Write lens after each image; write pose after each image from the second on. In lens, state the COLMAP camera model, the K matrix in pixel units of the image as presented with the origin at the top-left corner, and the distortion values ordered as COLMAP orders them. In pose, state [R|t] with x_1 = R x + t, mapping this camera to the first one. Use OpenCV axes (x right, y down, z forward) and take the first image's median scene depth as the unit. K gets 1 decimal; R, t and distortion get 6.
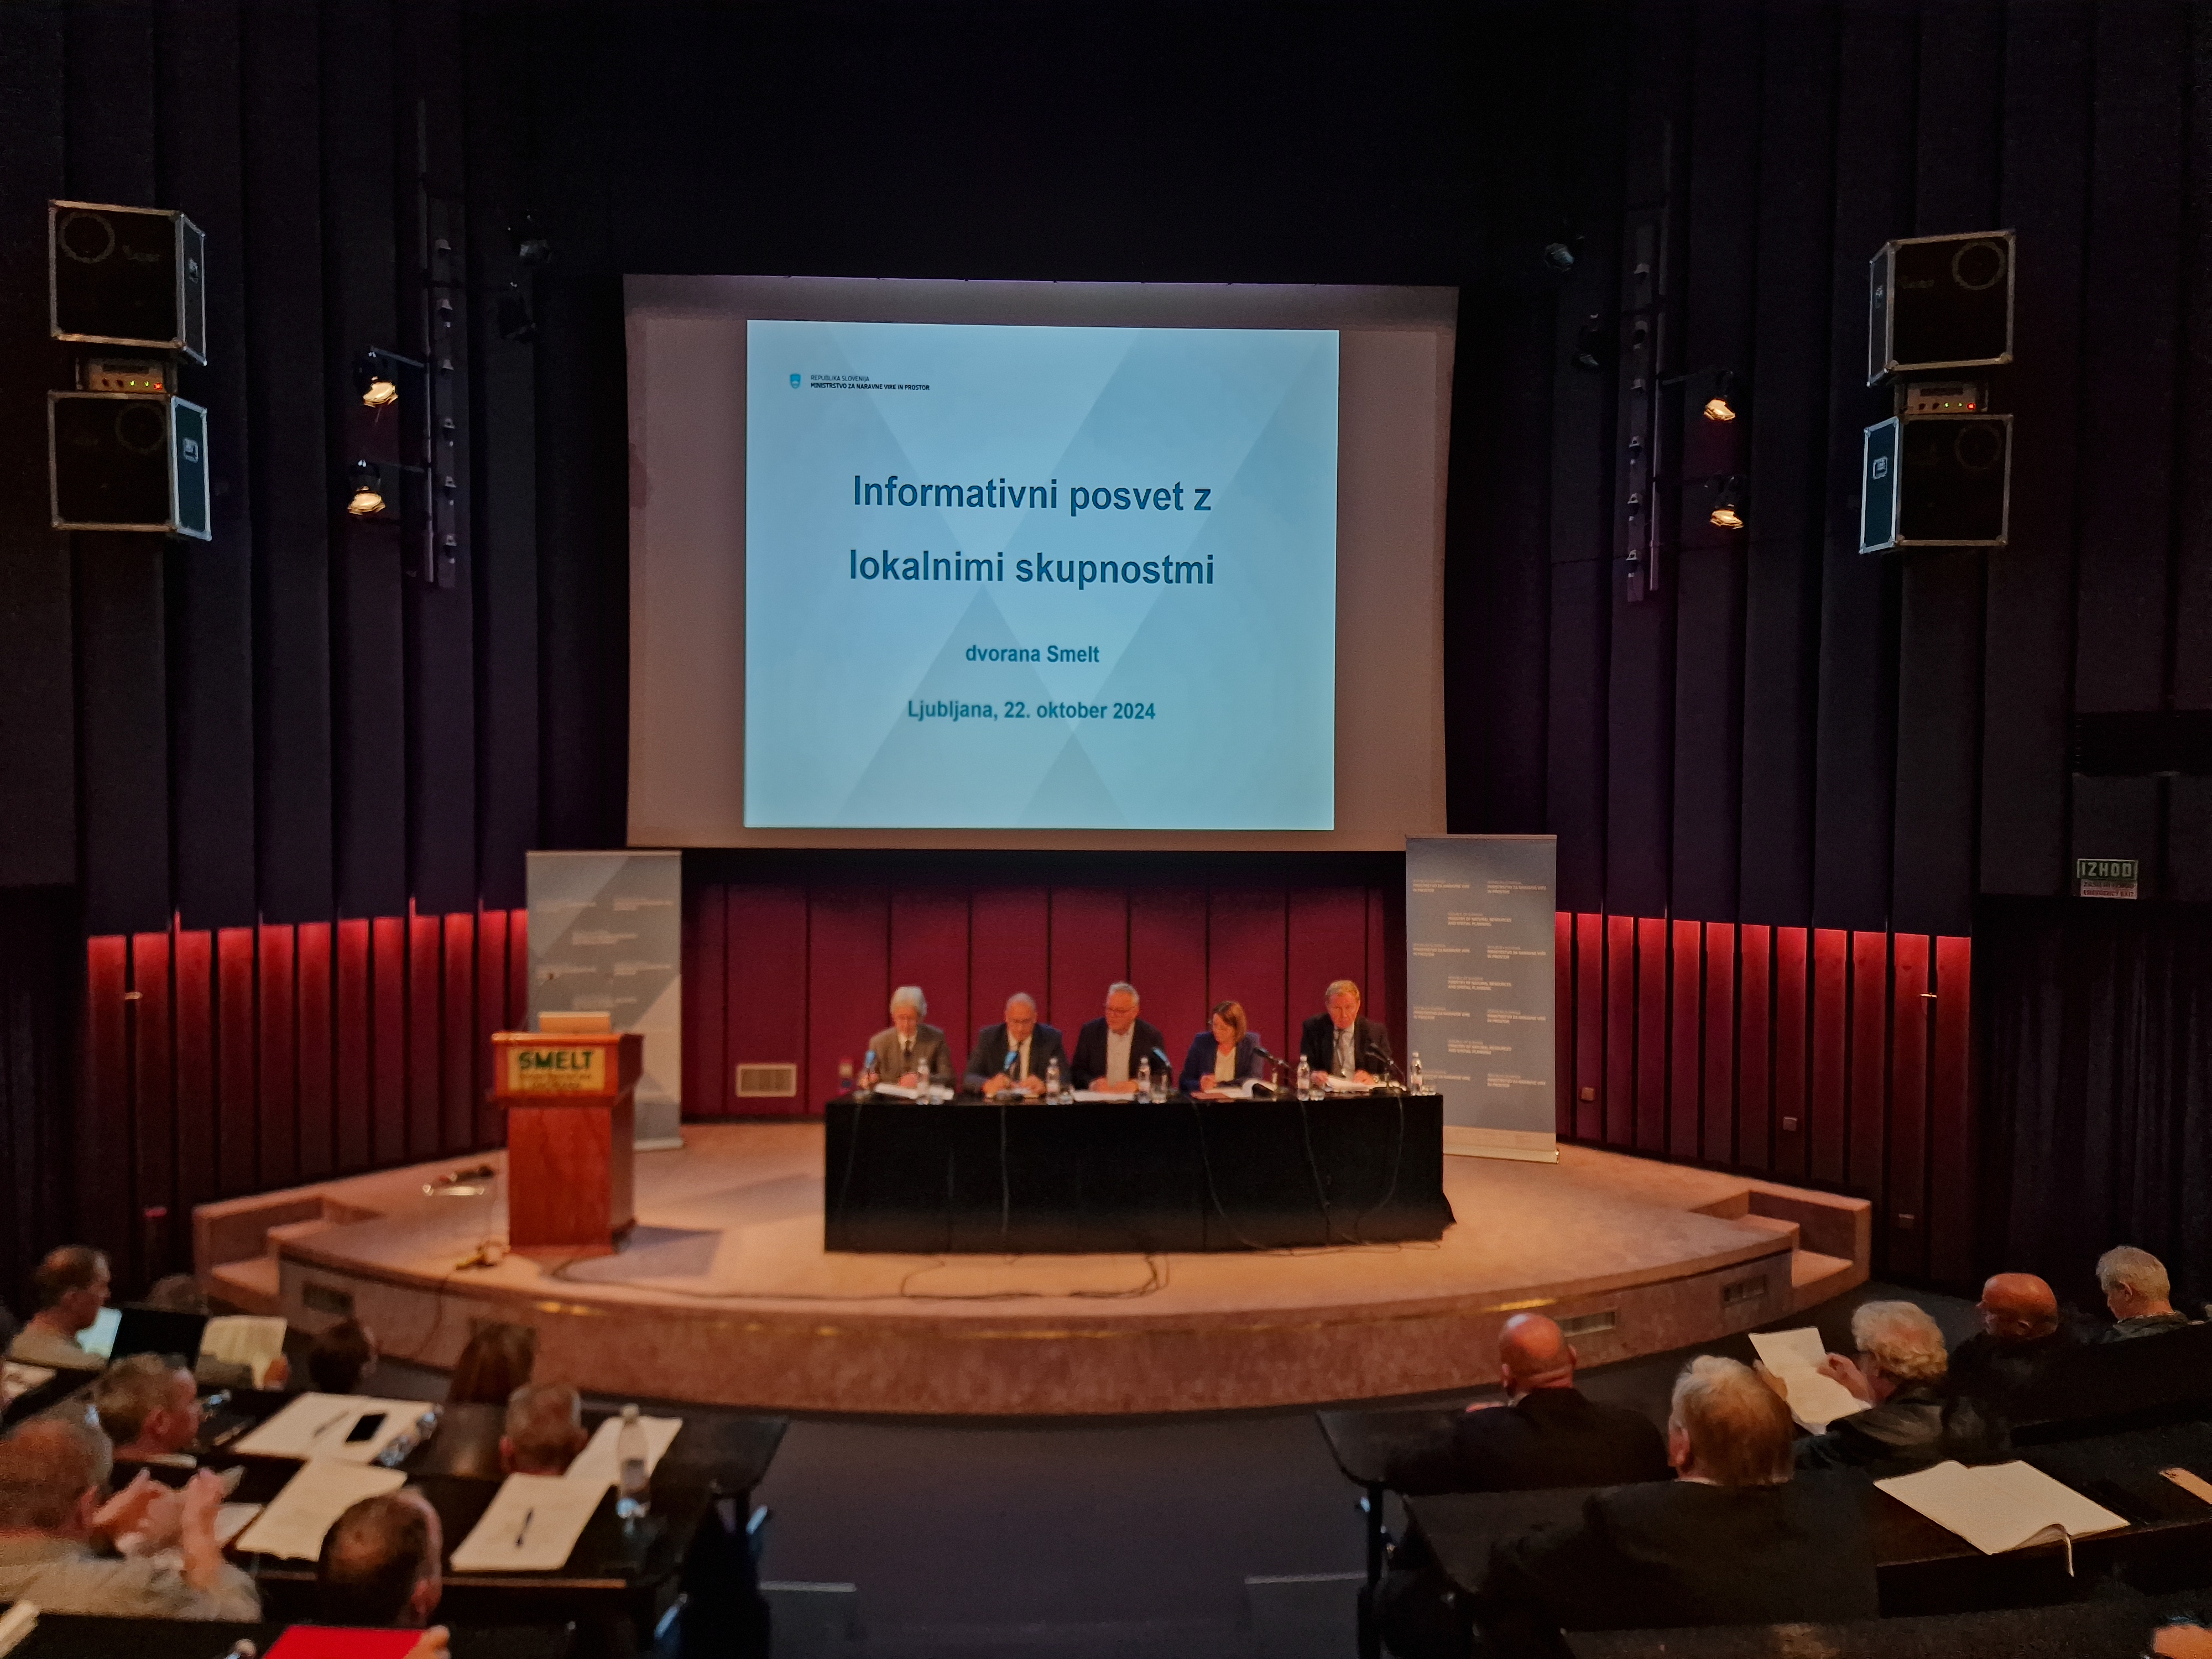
lens RADIAL K [[1482.6, 0, 1104.2], [0, 1482.6, 835.2], [0, 0, 1]] dist [0.051136, 0.003334]
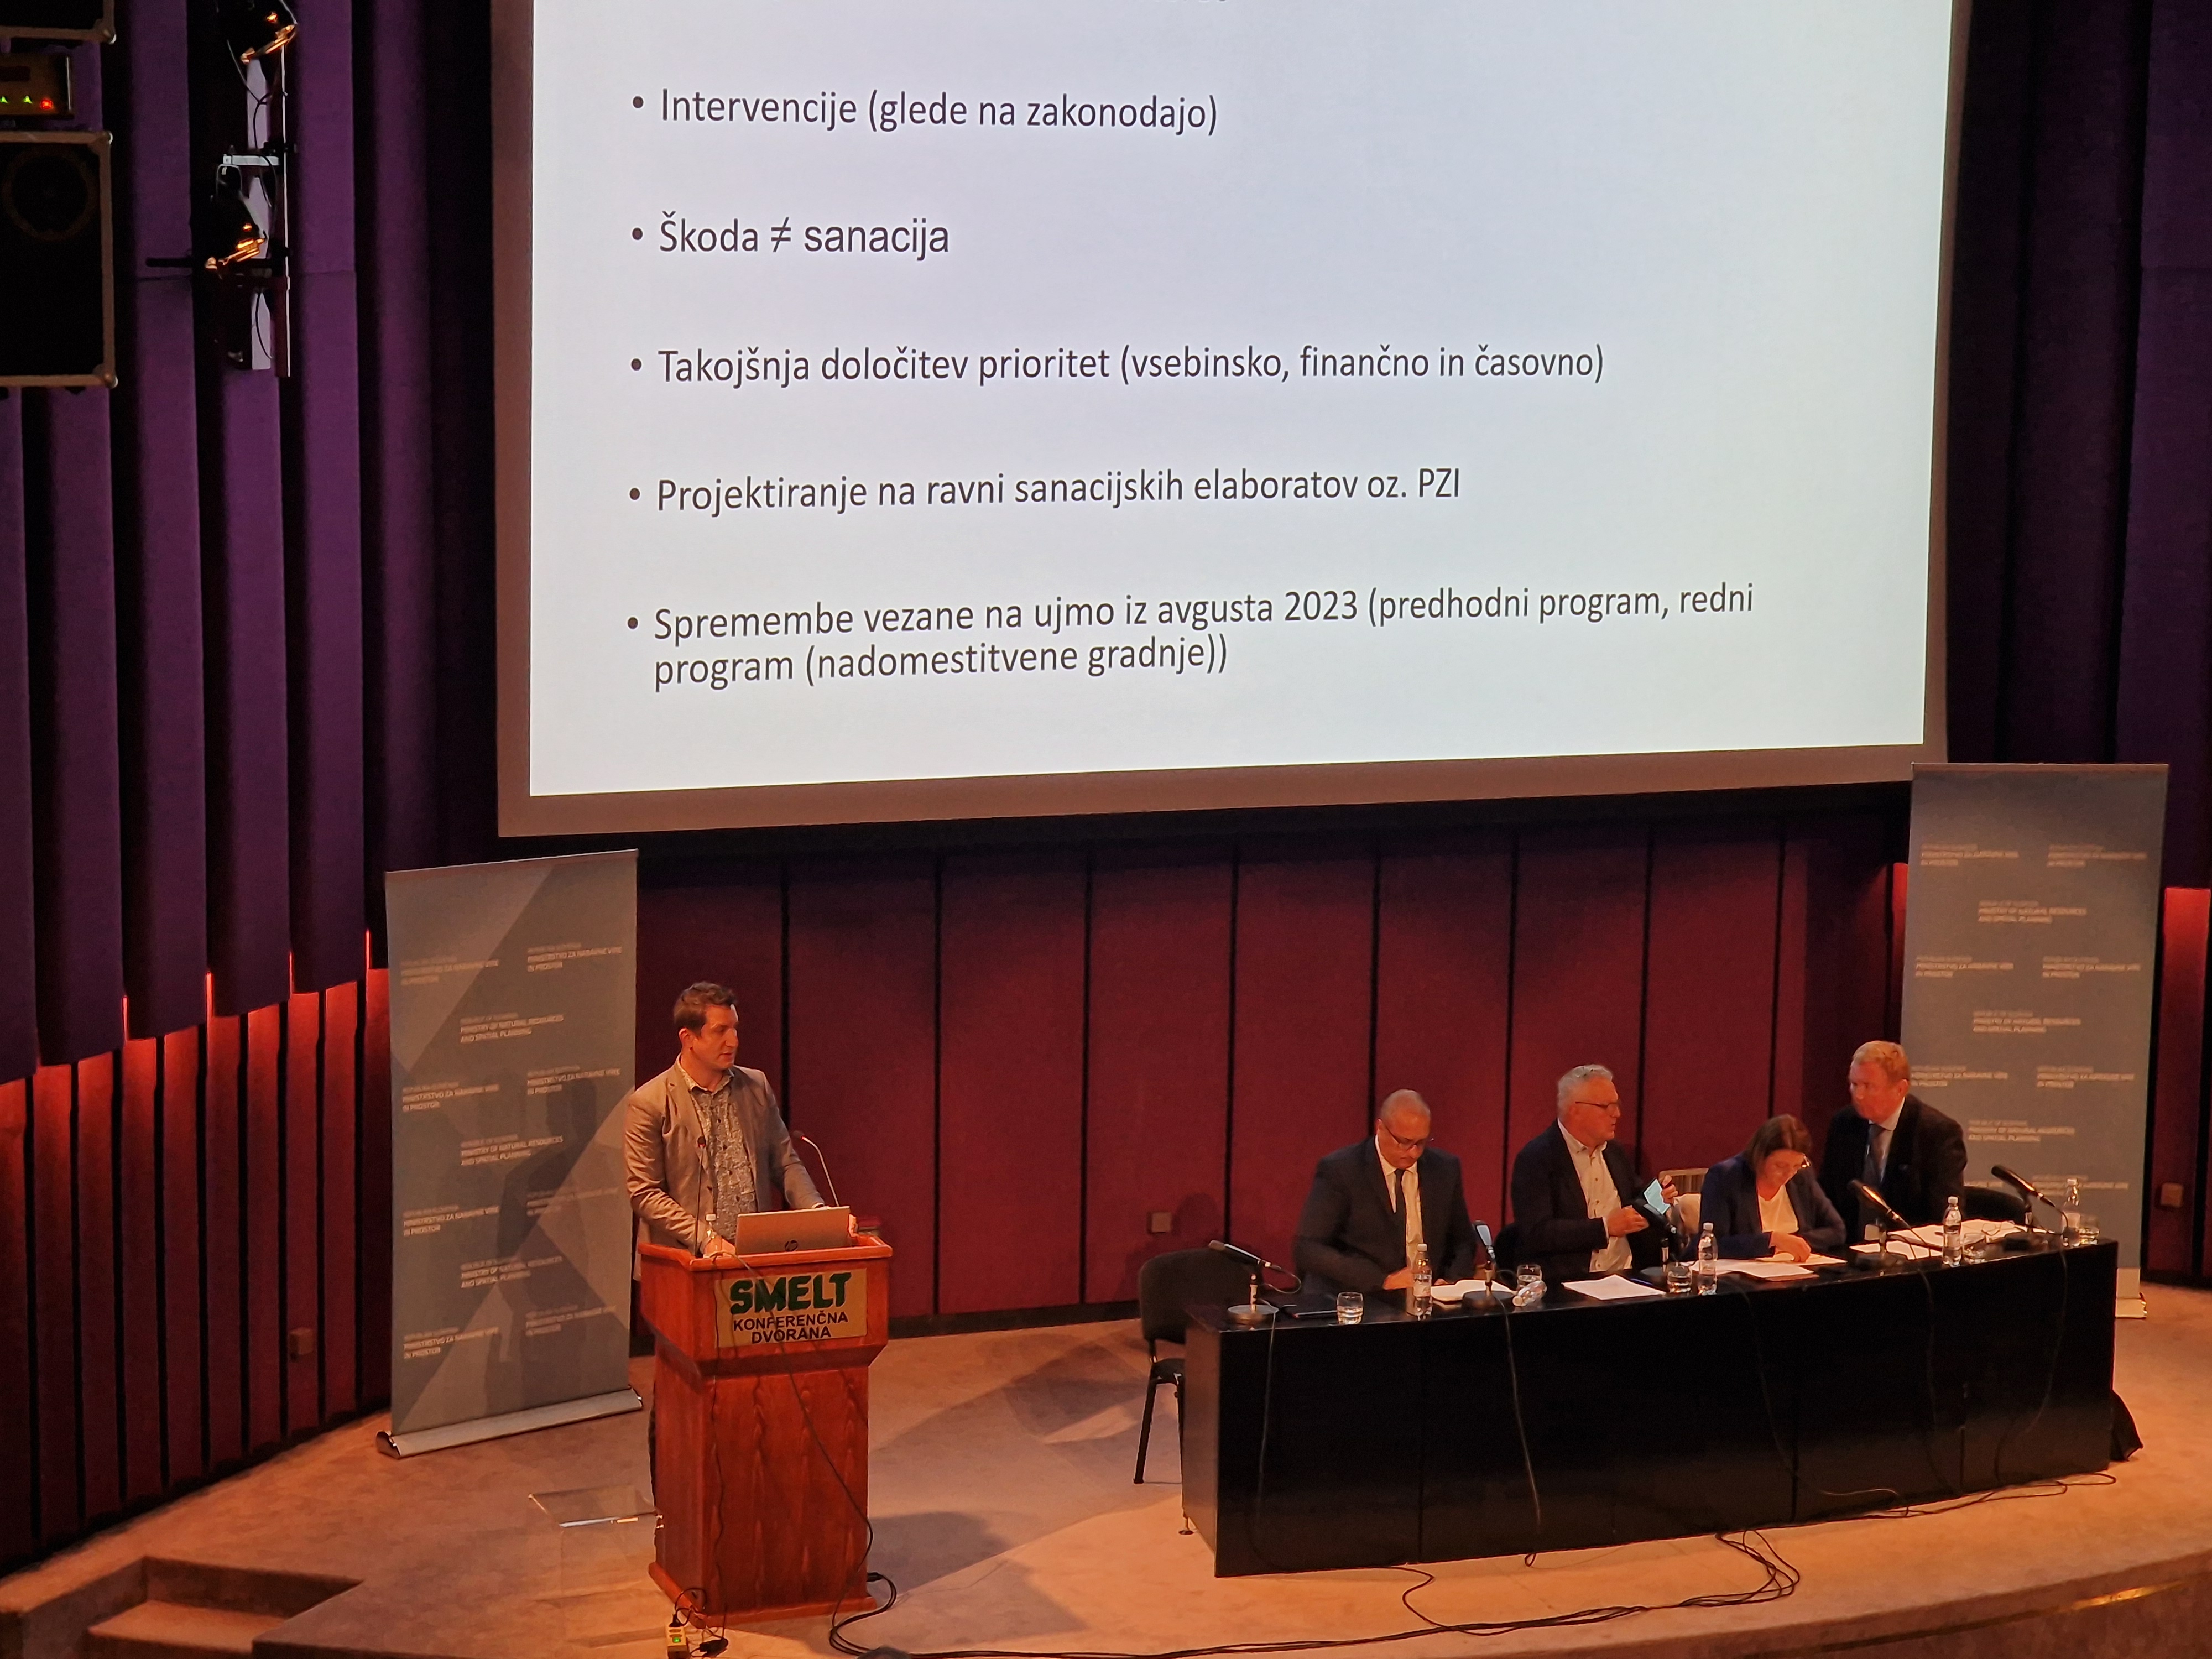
lens RADIAL K [[4447.3, 0, 1106.0], [0, 4447.3, 828.2], [0, 0, 1]] dist [0.013087, 0.000000]
pose [[0.951662, -0.040408, 0.304478, -0.676196], [0.001453, 0.991890, 0.127094, -0.215810], [-0.307144, -0.120508, 0.944002, -0.557284]]
